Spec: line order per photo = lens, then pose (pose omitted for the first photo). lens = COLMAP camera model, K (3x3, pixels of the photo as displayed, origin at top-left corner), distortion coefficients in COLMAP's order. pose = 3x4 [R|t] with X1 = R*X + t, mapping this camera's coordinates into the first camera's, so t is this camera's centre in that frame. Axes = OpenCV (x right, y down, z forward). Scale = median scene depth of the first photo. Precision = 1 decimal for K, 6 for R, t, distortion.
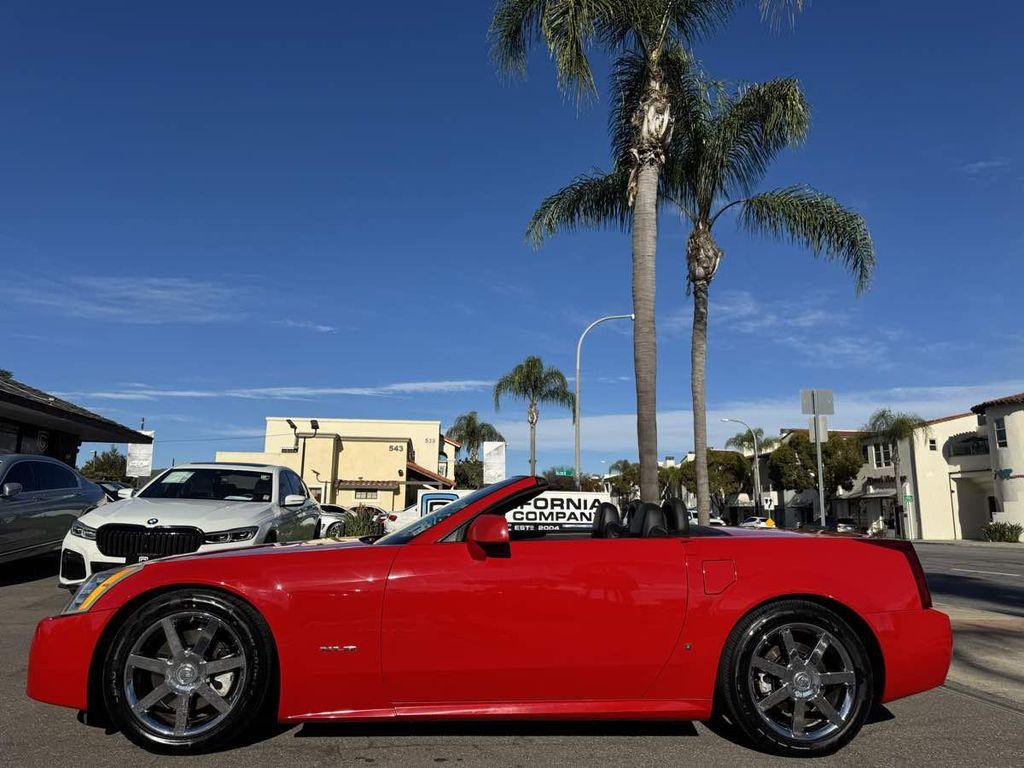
lens RADIAL K [[752.5, 0, 519.4], [0, 752.5, 381.6], [0, 0, 1]] dist [0.021062, -0.031276]
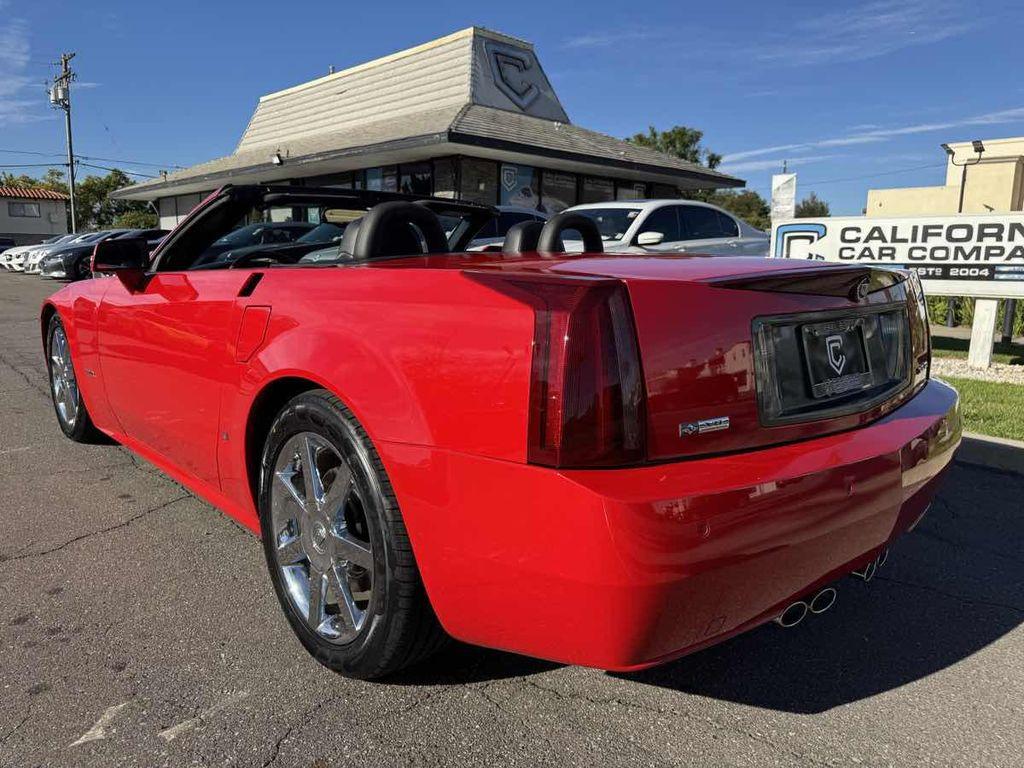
lens RADIAL K [[752.5, 0, 519.4], [0, 752.5, 381.6], [0, 0, 1]] dist [0.021062, -0.031276]
pose [[0.598625, 0.122600, -0.791592, 0.317268], [0.141944, 0.956343, 0.255459, 0.067300], [0.788353, -0.265286, 0.555088, 0.328962]]
